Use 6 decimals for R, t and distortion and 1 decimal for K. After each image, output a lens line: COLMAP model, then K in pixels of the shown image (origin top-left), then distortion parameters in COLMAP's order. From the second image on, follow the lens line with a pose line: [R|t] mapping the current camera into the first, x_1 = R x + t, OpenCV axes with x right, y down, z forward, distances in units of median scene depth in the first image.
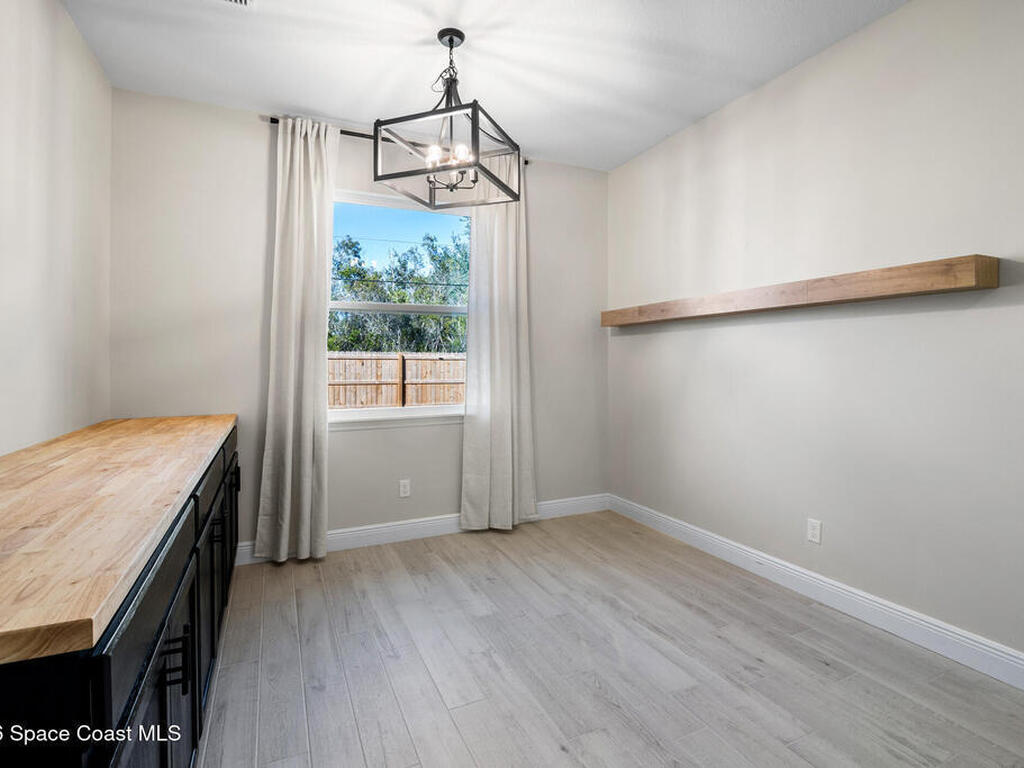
lens RADIAL K [[515.9, 0, 526.7], [0, 515.9, 354.5], [0, 0, 1]] dist [-0.000128, -0.000211]
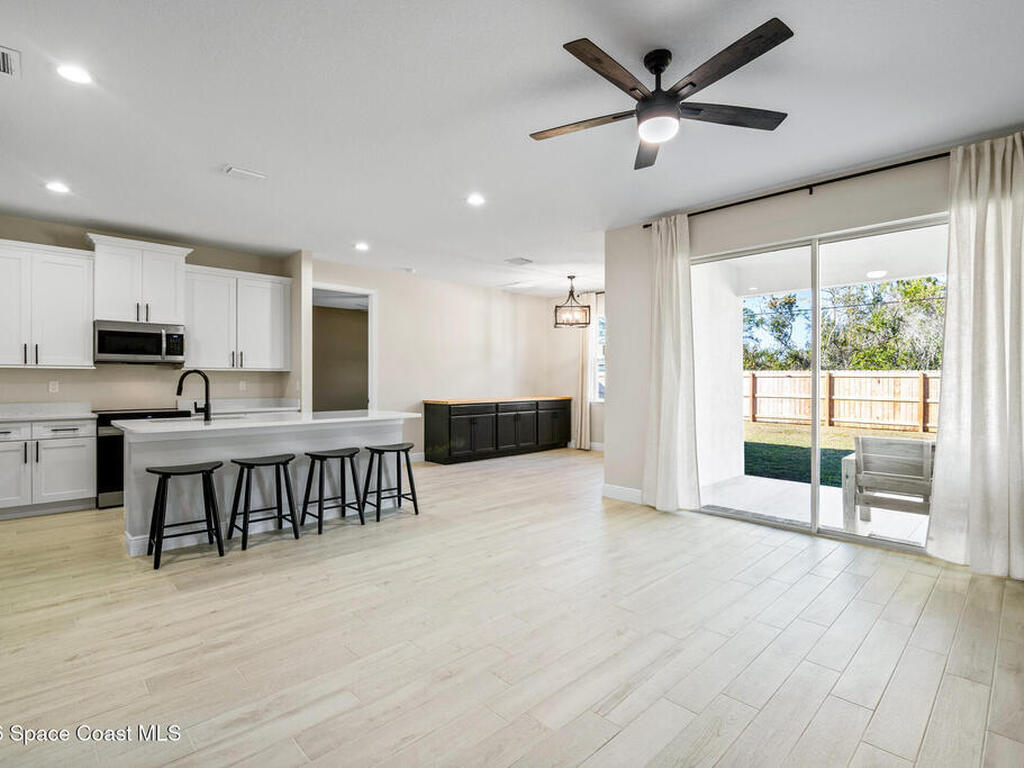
lens RADIAL K [[506.9, 0, 515.5], [0, 506.9, 379.6], [0, 0, 1]] dist [-0.012810, -0.000476]
pose [[0.317409, 0.002184, -0.948286, 1.852528], [0.012083, 0.999907, 0.006347, -0.010148], [0.948212, -0.013472, 0.317353, -0.216748]]
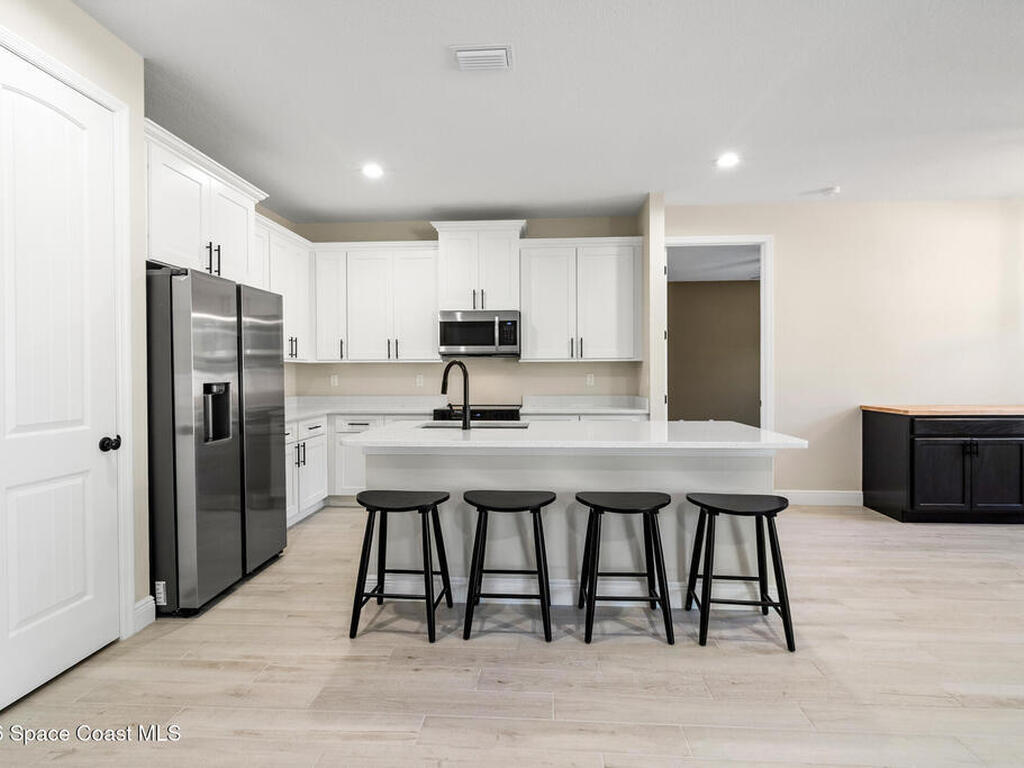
lens RADIAL K [[512.1, 0, 518.7], [0, 512.1, 374.9], [0, 0, 1]] dist [0.001661, -0.000116]
pose [[-0.486445, 0.008331, -0.873671, 1.263935], [0.017431, 0.999848, -0.000171, -0.007074], [0.873537, -0.015312, -0.486516, -0.031865]]
